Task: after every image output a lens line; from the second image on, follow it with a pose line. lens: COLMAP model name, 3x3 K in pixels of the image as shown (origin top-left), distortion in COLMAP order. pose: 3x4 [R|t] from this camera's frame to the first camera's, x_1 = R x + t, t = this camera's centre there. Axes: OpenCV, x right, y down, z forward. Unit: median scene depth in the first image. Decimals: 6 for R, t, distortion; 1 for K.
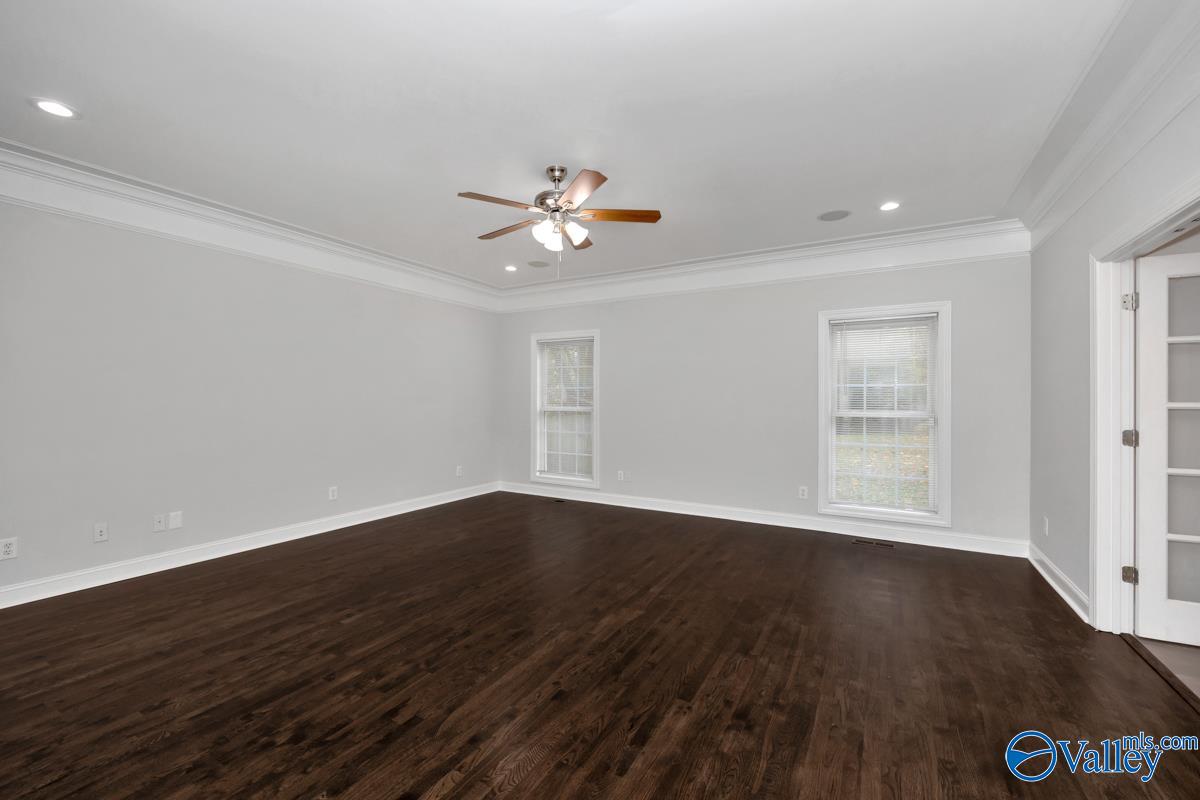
lens RADIAL K [[487.8, 0, 600.0], [0, 487.8, 400.0], [0, 0, 1]] dist [-0.003048, -0.000053]
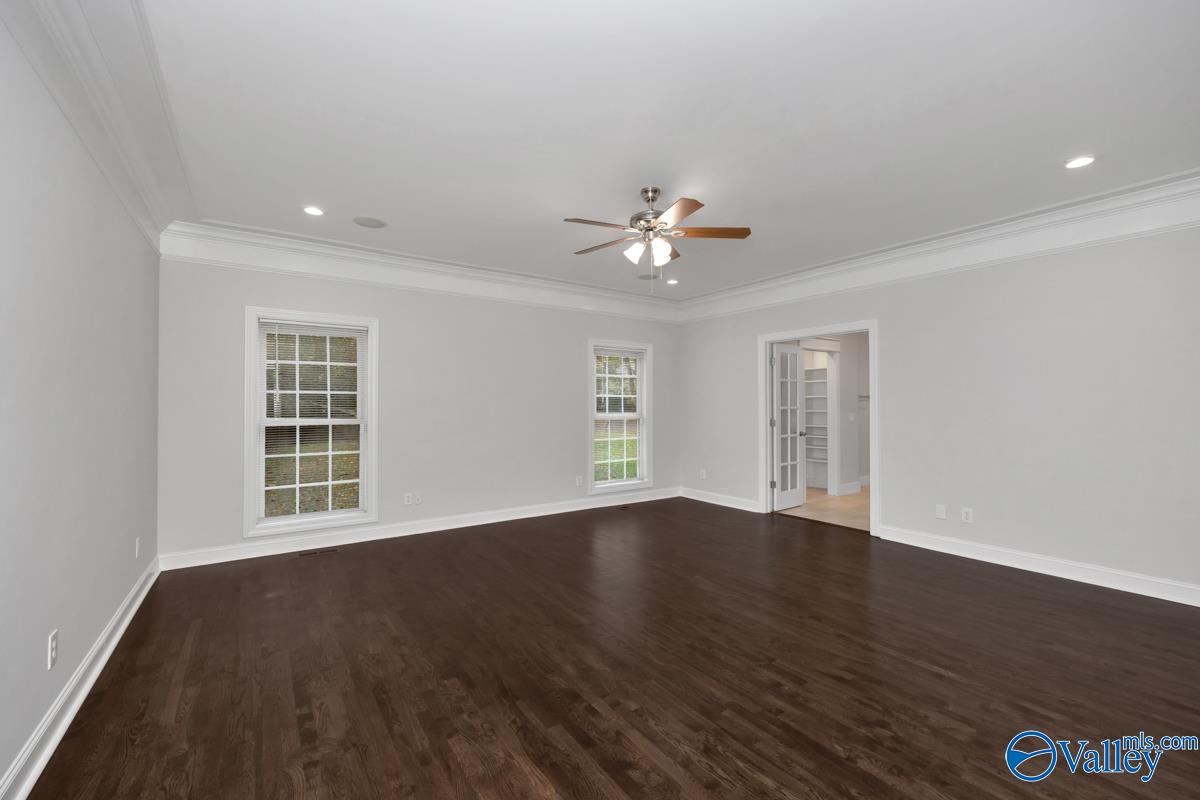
lens RADIAL K [[494.7, 0, 600.0], [0, 494.7, 400.0], [0, 0, 1]] dist [0.000650, -0.000060]
pose [[0.427364, 0.003854, 0.904072, -1.177471], [0.008829, 0.999925, -0.008437, -0.009221], [-0.904037, 0.011587, 0.427298, 0.683353]]
